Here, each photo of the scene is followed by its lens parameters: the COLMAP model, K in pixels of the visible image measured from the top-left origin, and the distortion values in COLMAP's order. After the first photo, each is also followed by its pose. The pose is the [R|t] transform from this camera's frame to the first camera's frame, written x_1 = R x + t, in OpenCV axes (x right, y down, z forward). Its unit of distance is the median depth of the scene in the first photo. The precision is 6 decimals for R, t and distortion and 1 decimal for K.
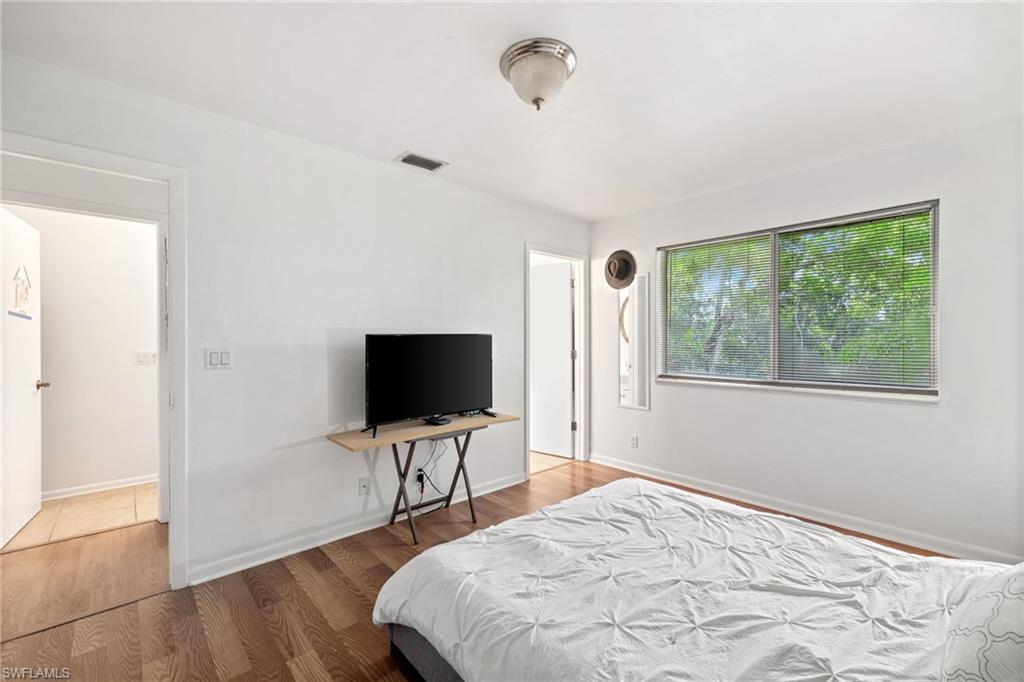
lens RADIAL K [[425.4, 0, 513.4], [0, 425.4, 341.8], [0, 0, 1]] dist [-0.000888, -0.000459]
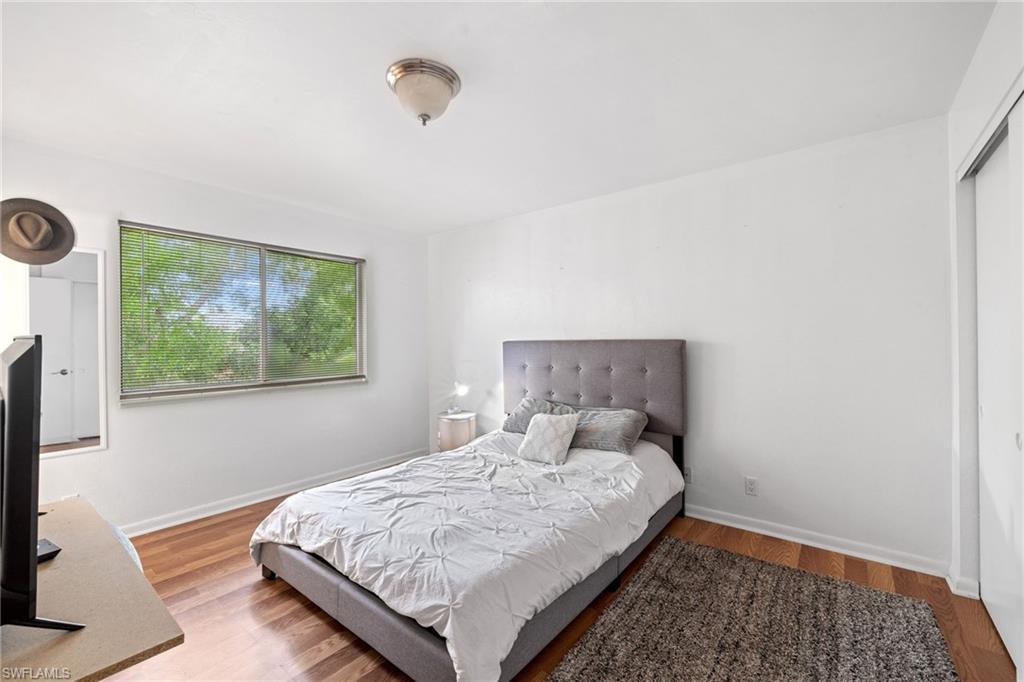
lens RADIAL K [[425.4, 0, 513.4], [0, 425.4, 341.8], [0, 0, 1]] dist [-0.000888, -0.000459]
pose [[-0.168710, 0.003243, 0.985660, -0.911333], [0.012356, 0.999923, -0.001175, -0.007423], [-0.985588, 0.011981, -0.168737, 0.874432]]
